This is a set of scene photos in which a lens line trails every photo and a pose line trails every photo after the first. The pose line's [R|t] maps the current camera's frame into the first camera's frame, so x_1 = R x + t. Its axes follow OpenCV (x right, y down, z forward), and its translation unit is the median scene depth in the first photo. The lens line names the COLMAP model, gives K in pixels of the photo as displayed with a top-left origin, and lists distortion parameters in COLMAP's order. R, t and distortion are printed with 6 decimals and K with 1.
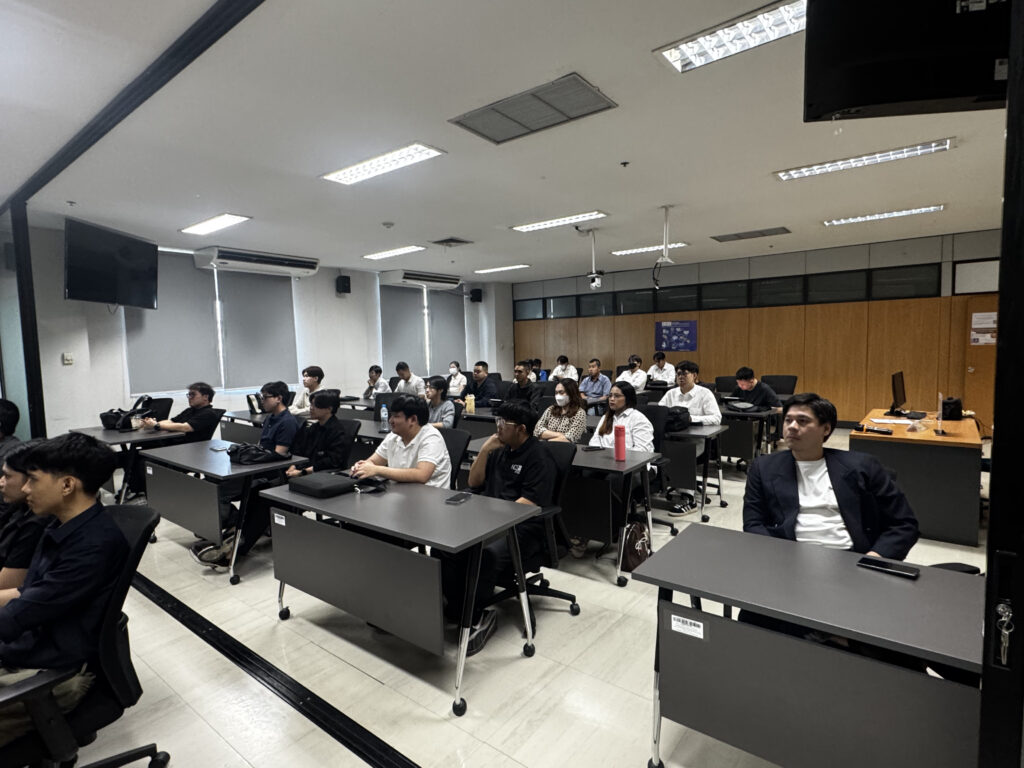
lens RADIAL K [[526.5, 0, 512.0], [0, 526.5, 384.0], [0, 0, 1]] dist [-0.001004, 0.000152]
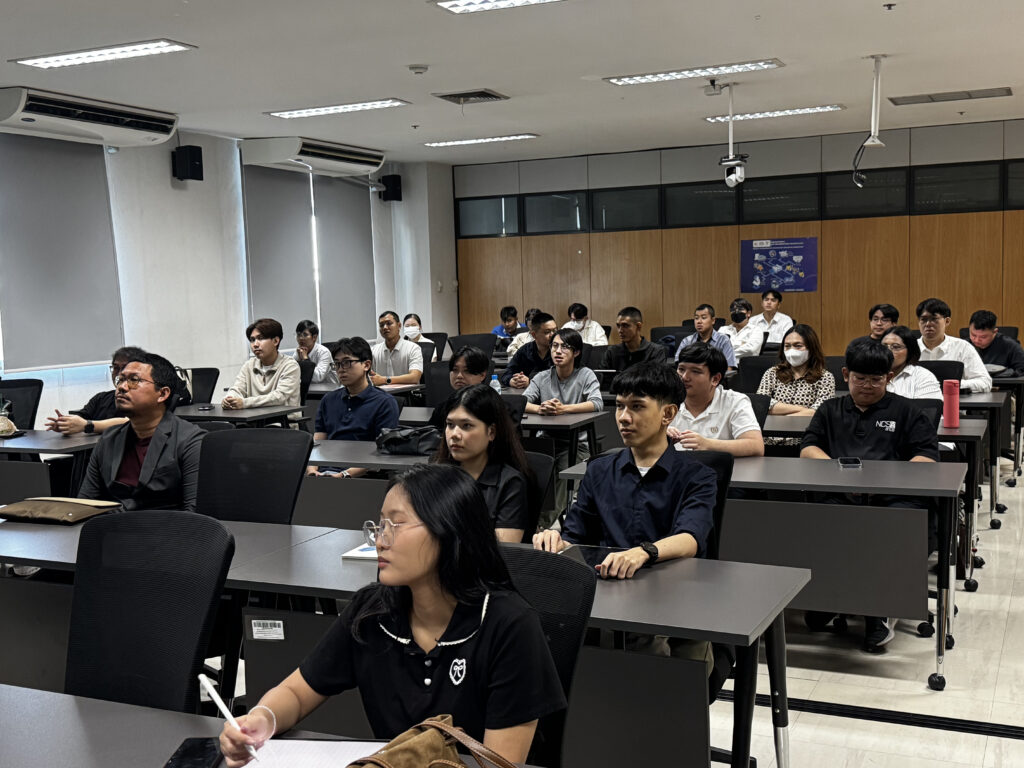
lens RADIAL K [[1163.7, 0, 512.0], [0, 1163.7, 384.0], [0, 0, 1]] dist [0.184997, -0.394218]
pose [[0.973105, -0.024672, 0.229038, -0.292528], [0.023443, 0.999692, 0.008084, 0.021449], [-0.229167, -0.002498, 0.973384, -0.179255]]
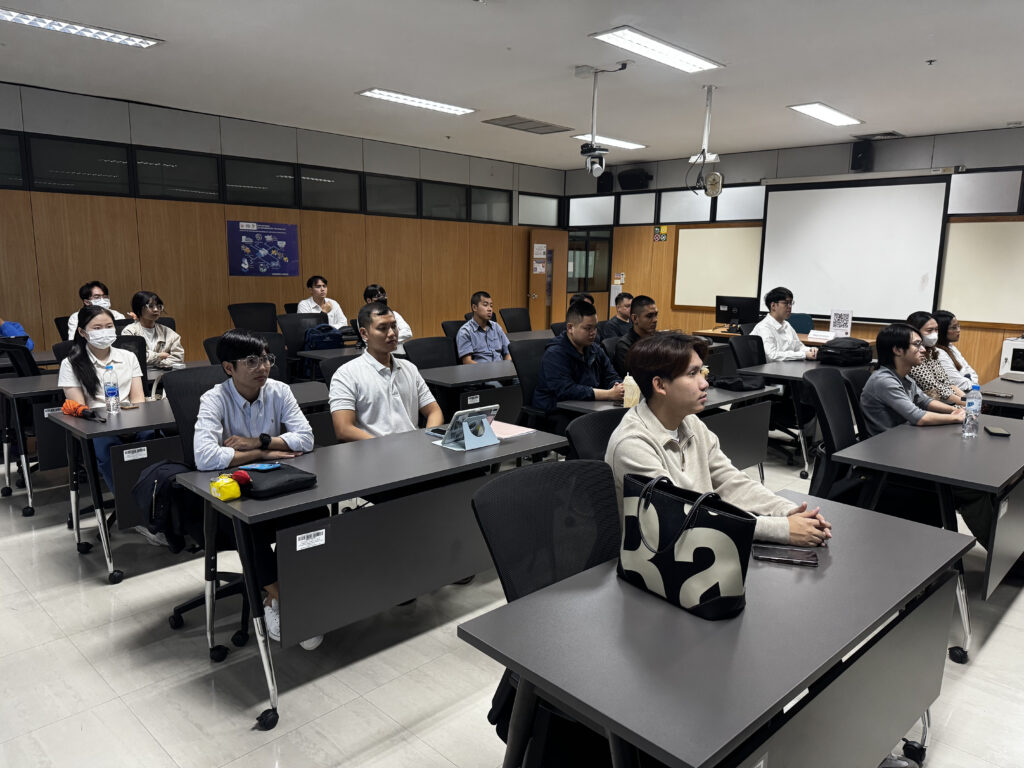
lens RADIAL K [[711.8, 0, 517.5], [0, 711.8, 402.6], [0, 0, 1]] dist [0.045451, -0.059242]
pose [[0.128307, -0.162941, 0.978257, -0.511955], [0.056093, 0.986024, 0.156878, -0.037375], [-0.990147, 0.034745, 0.135654, 0.710822]]
